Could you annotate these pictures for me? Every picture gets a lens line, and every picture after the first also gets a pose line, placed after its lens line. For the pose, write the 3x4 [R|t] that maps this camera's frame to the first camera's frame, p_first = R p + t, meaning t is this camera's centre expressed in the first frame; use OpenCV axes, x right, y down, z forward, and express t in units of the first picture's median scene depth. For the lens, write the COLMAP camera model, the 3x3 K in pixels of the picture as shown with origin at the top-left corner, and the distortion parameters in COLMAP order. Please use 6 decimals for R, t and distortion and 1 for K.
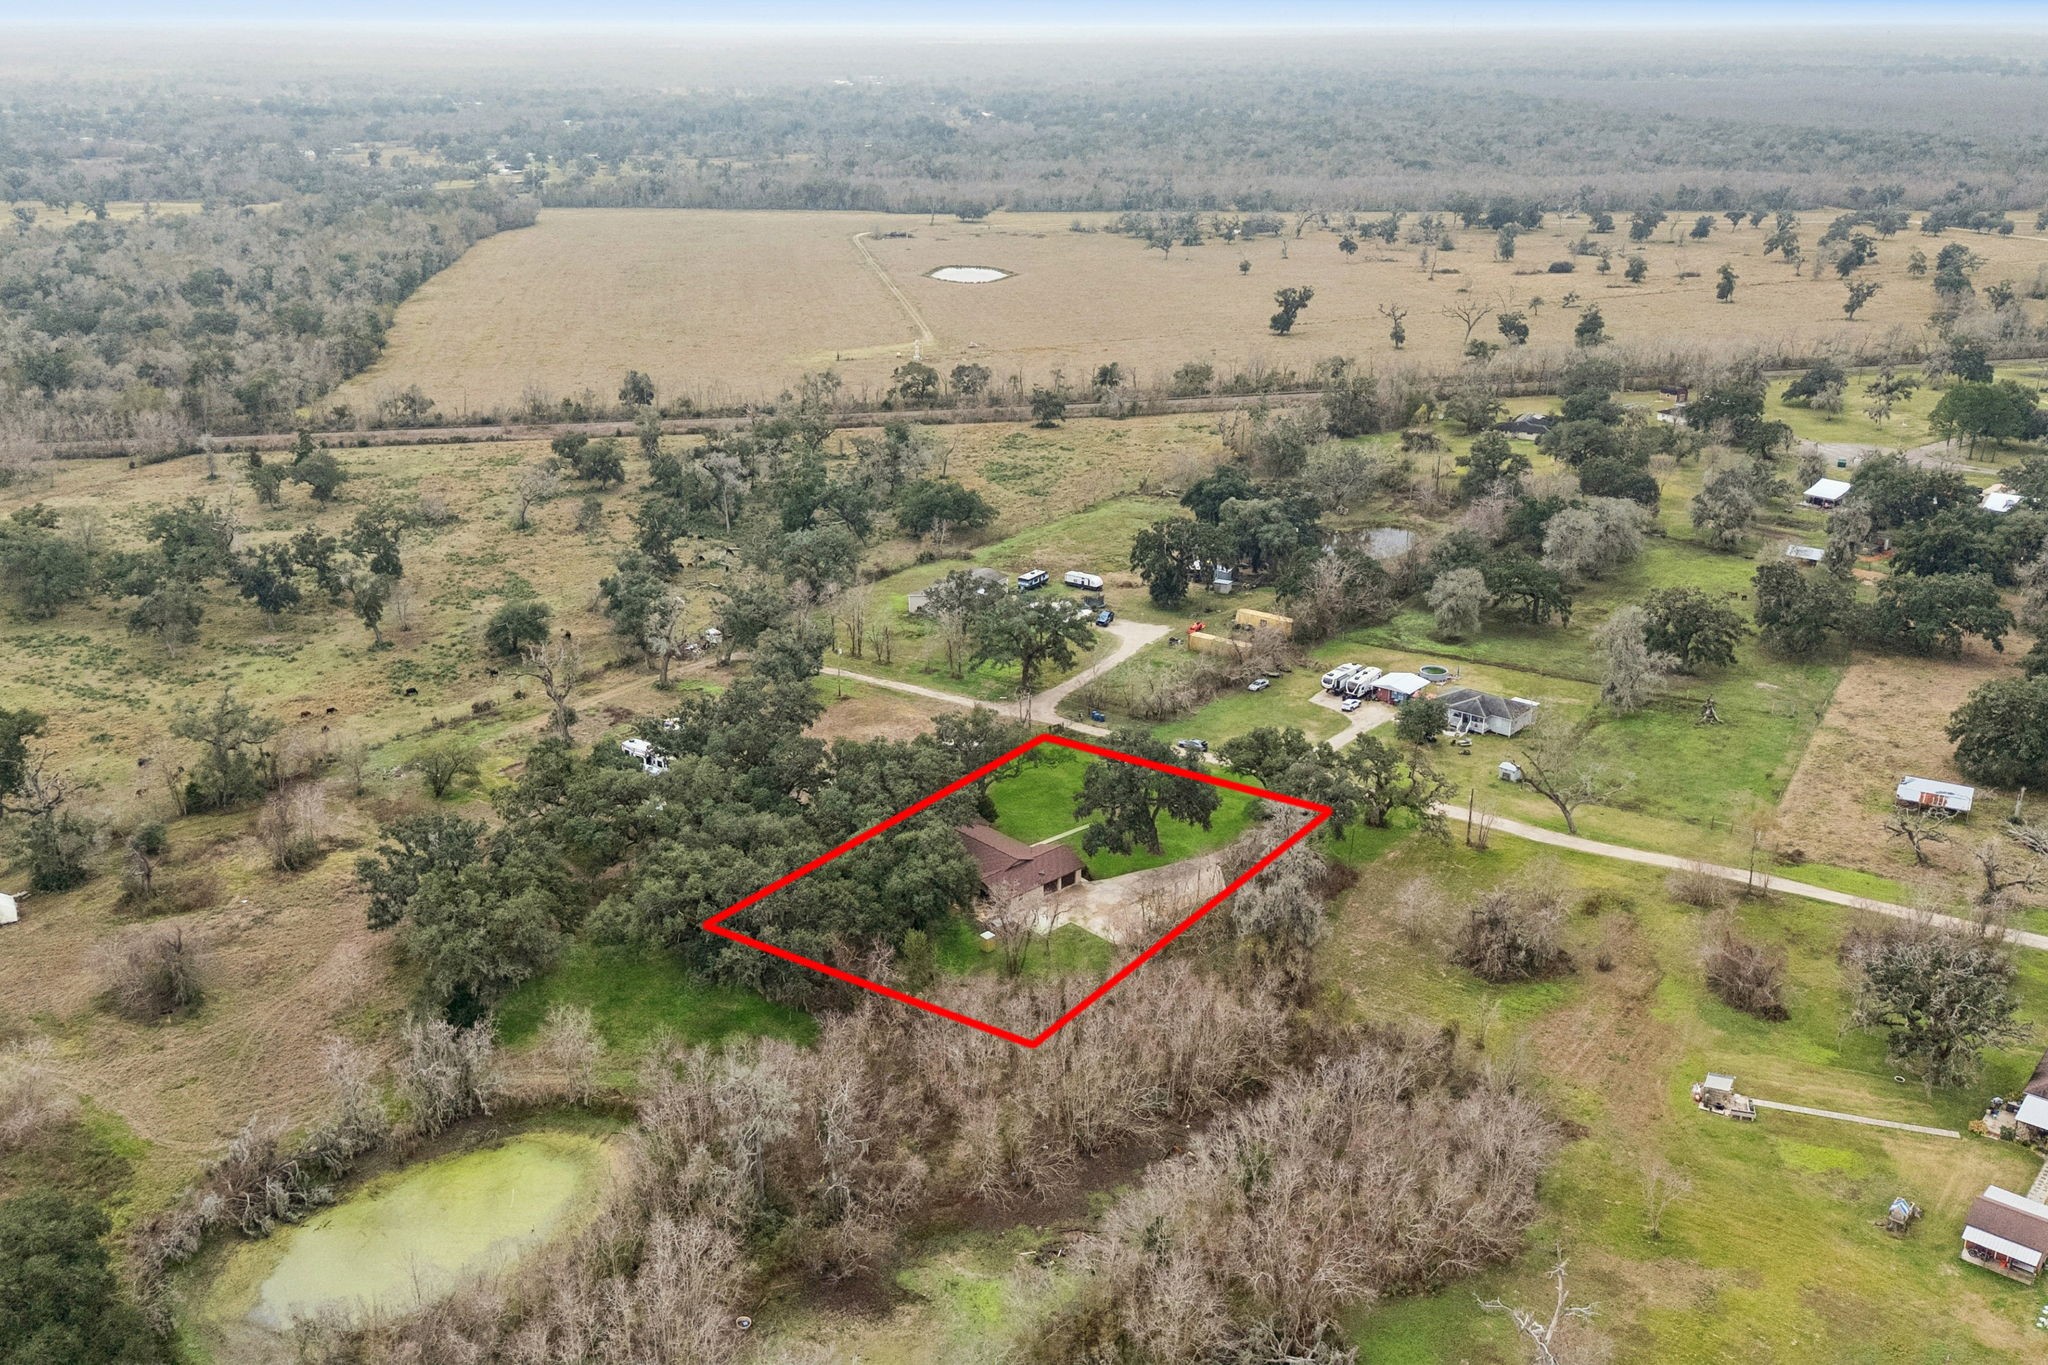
lens RADIAL K [[1736.1, 0, 989.3], [0, 1736.1, 690.1], [0, 0, 1]] dist [0.059393, -0.074204]
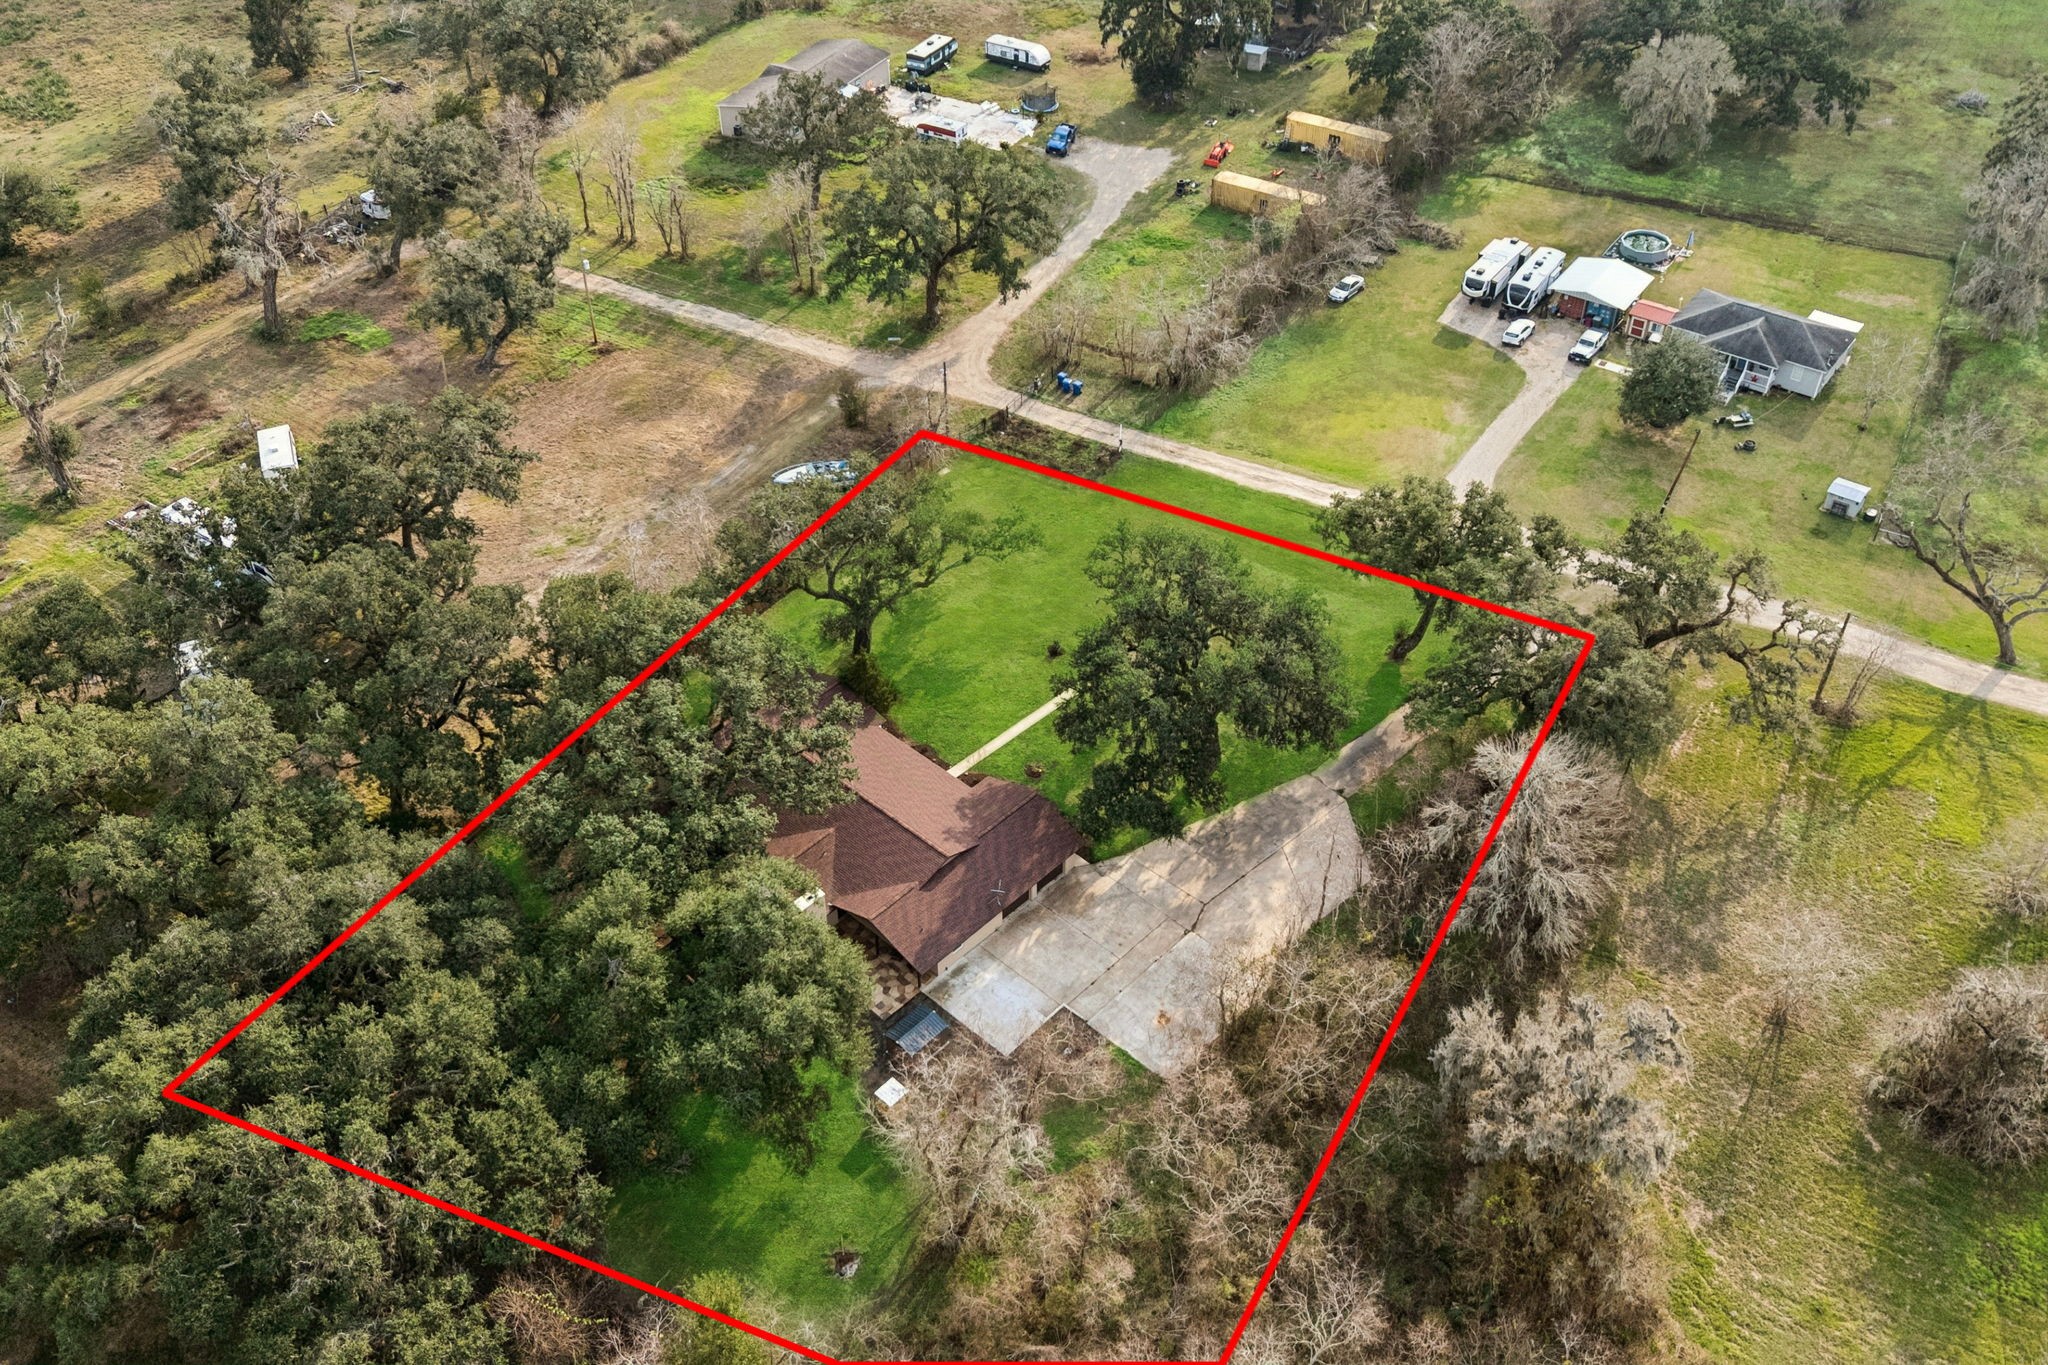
lens RADIAL K [[1736.1, 0, 989.3], [0, 1736.1, 690.1], [0, 0, 1]] dist [0.059393, -0.074204]
pose [[0.997562, -0.052230, 0.046288, 0.006284], [0.032115, 0.932401, 0.359996, -0.084175], [-0.061962, -0.357631, 0.931805, 0.410397]]
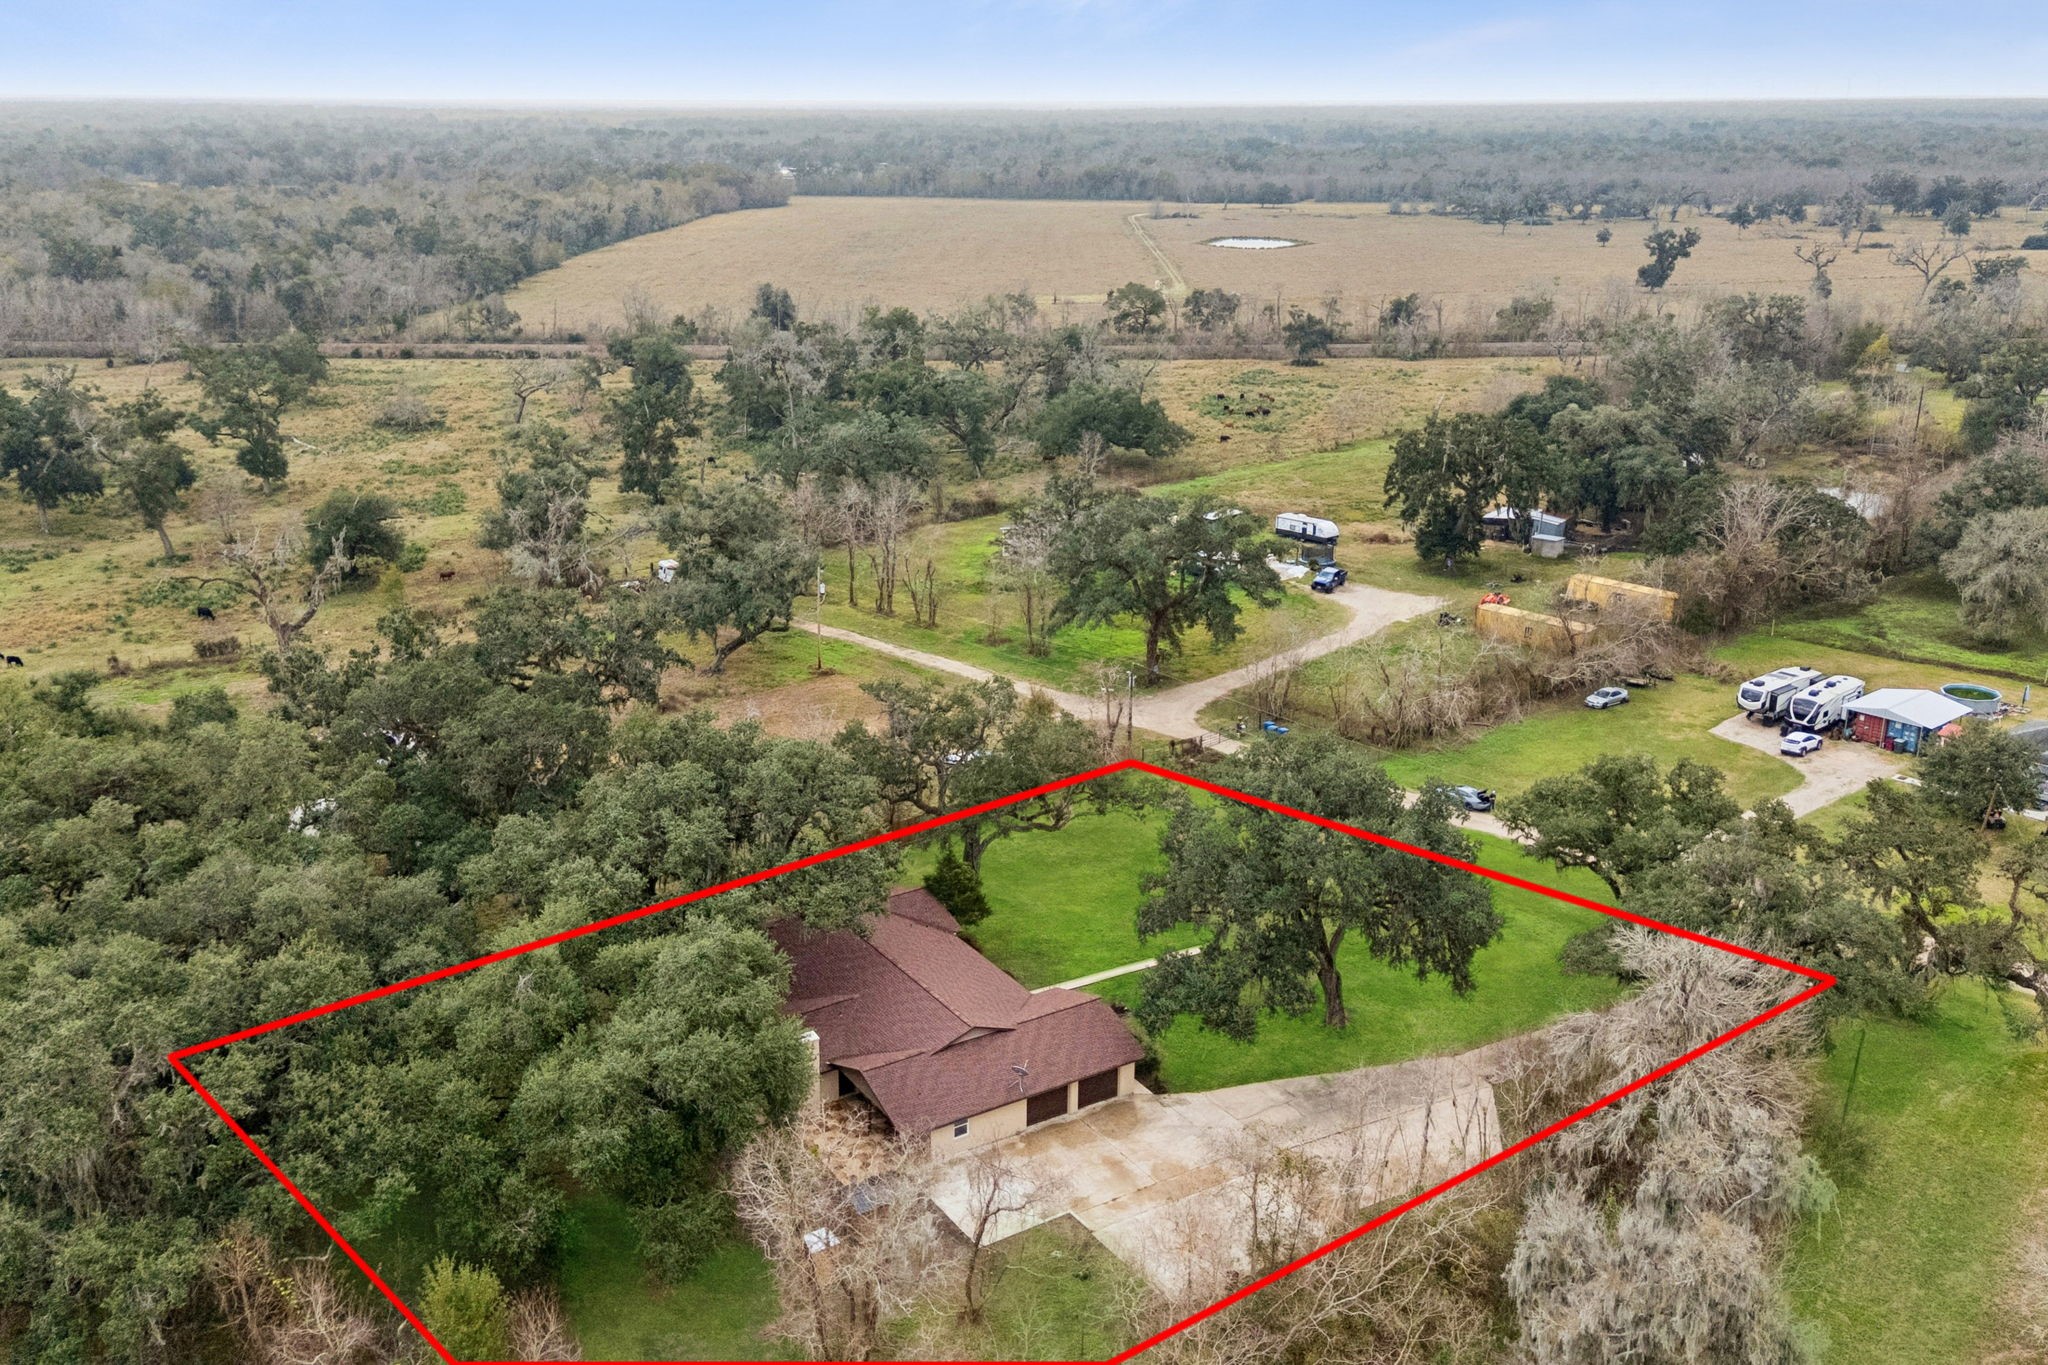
lens RADIAL K [[1736.1, 0, 989.3], [0, 1736.1, 690.1], [0, 0, 1]] dist [0.059393, -0.074204]
pose [[0.982229, 0.061137, -0.177448, 0.063206], [-0.068148, 0.997106, -0.033683, 0.023624], [0.174875, 0.045178, 0.983554, 0.431961]]
